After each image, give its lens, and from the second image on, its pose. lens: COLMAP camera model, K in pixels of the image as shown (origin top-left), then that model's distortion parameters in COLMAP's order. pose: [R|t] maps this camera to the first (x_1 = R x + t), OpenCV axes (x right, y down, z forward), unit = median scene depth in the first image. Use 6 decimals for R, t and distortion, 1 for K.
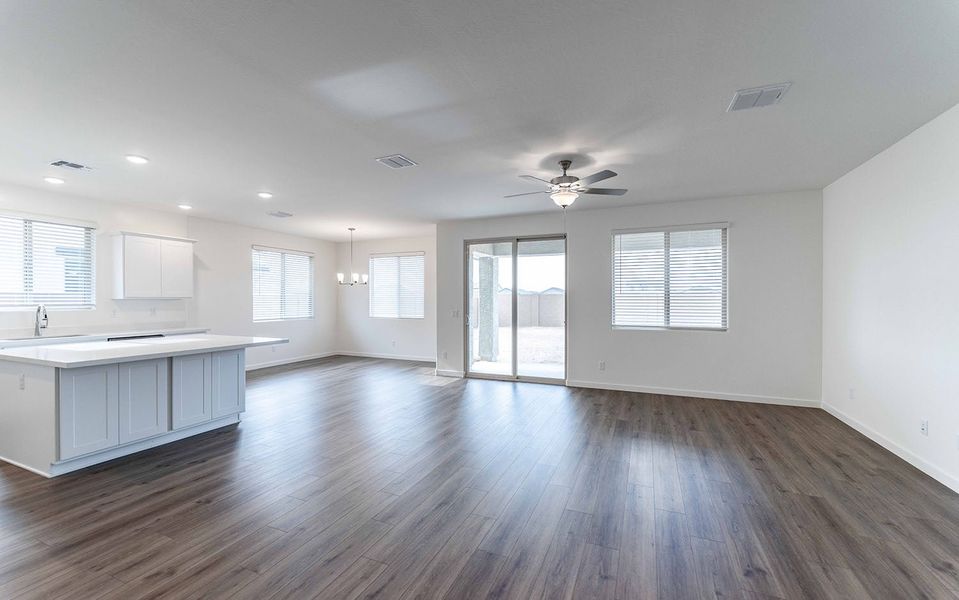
lens RADIAL K [[389.7, 0, 477.7], [0, 389.7, 301.9], [0, 0, 1]] dist [0.000655, -0.000114]
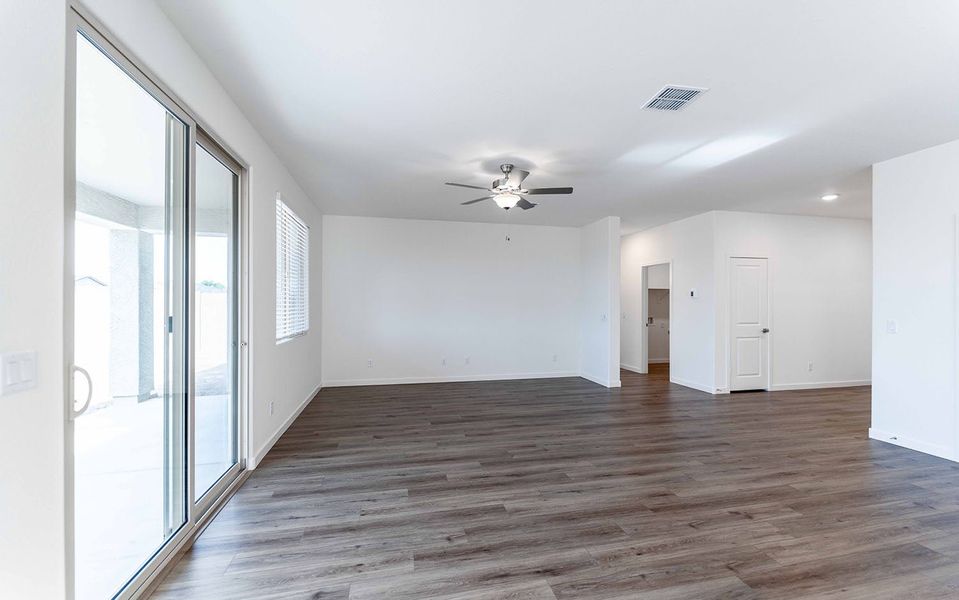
lens RADIAL K [[384.3, 0, 484.4], [0, 384.3, 306.2], [0, 0, 1]] dist [-0.000832, -0.000116]
pose [[-0.601112, -0.002504, 0.799161, -0.357208], [0.001163, 0.999991, 0.004008, 0.002710], [-0.799164, 0.003339, -0.601104, 1.087522]]
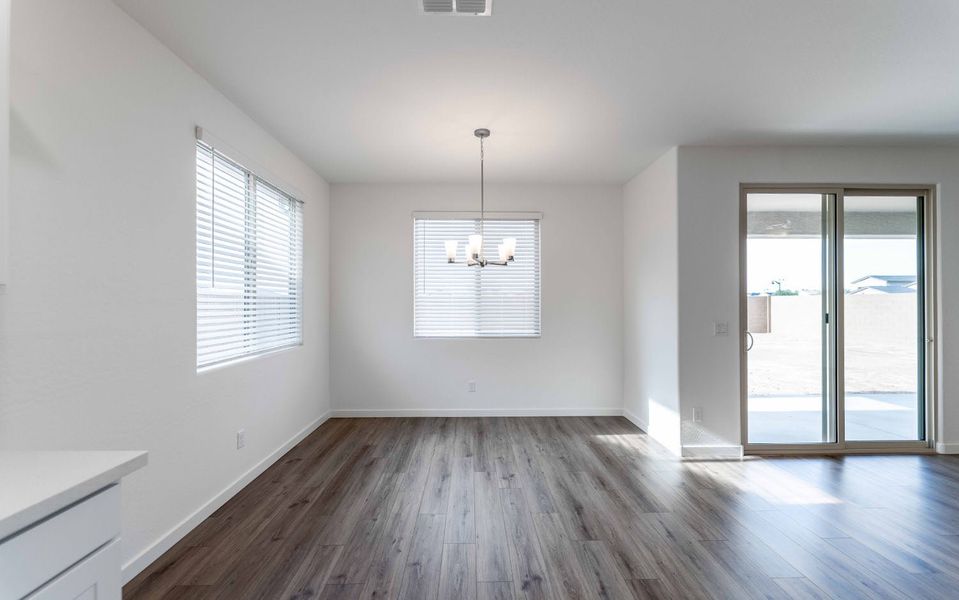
lens RADIAL K [[389.7, 0, 477.7], [0, 389.7, 301.9], [0, 0, 1]] dist [0.000655, -0.000114]
pose [[0.908318, -0.000631, 0.418280, -0.637477], [0.003943, 0.999967, -0.007054, -0.003088], [-0.418262, 0.008057, 0.908291, 0.786439]]
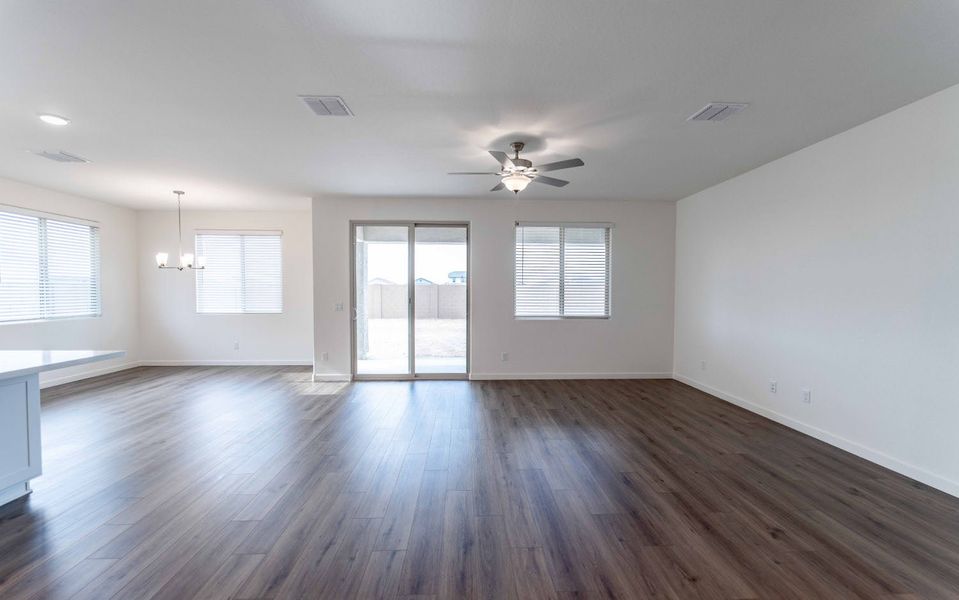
lens RADIAL K [[392.6, 0, 477.2], [0, 392.6, 302.0], [0, 0, 1]] dist [0.002084, -0.000013]
pose [[0.900602, -0.009582, 0.434540, -0.182860], [-0.000560, 0.999731, 0.023206, -0.000346], [-0.434645, -0.021143, 0.900354, 0.119933]]
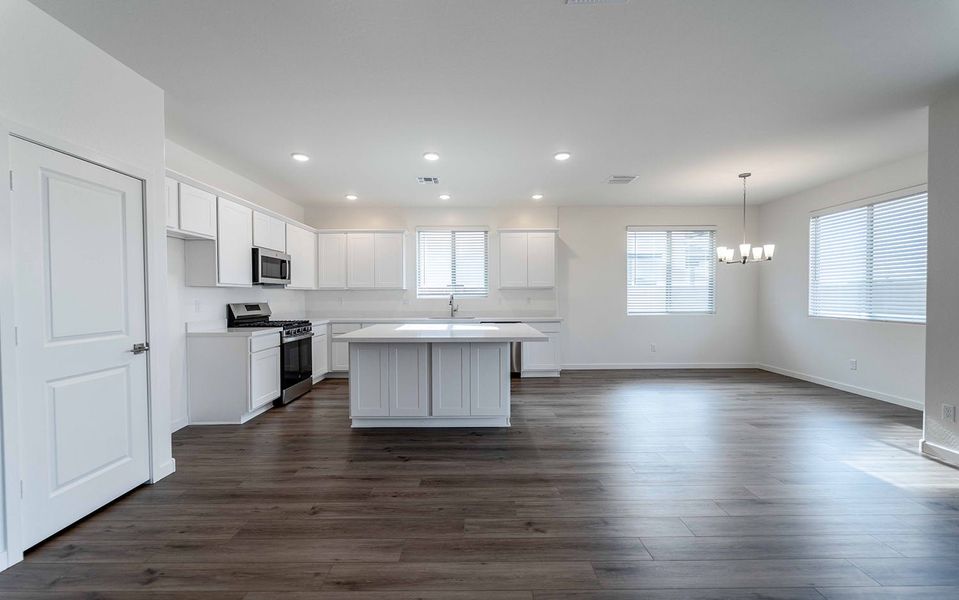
lens RADIAL K [[389.7, 0, 477.7], [0, 389.7, 301.9], [0, 0, 1]] dist [0.000655, -0.000114]
pose [[0.406405, 0.013294, -0.913597, 0.106661], [-0.000221, 0.999896, 0.014451, 0.013676], [0.913693, -0.005671, 0.406365, 0.433830]]
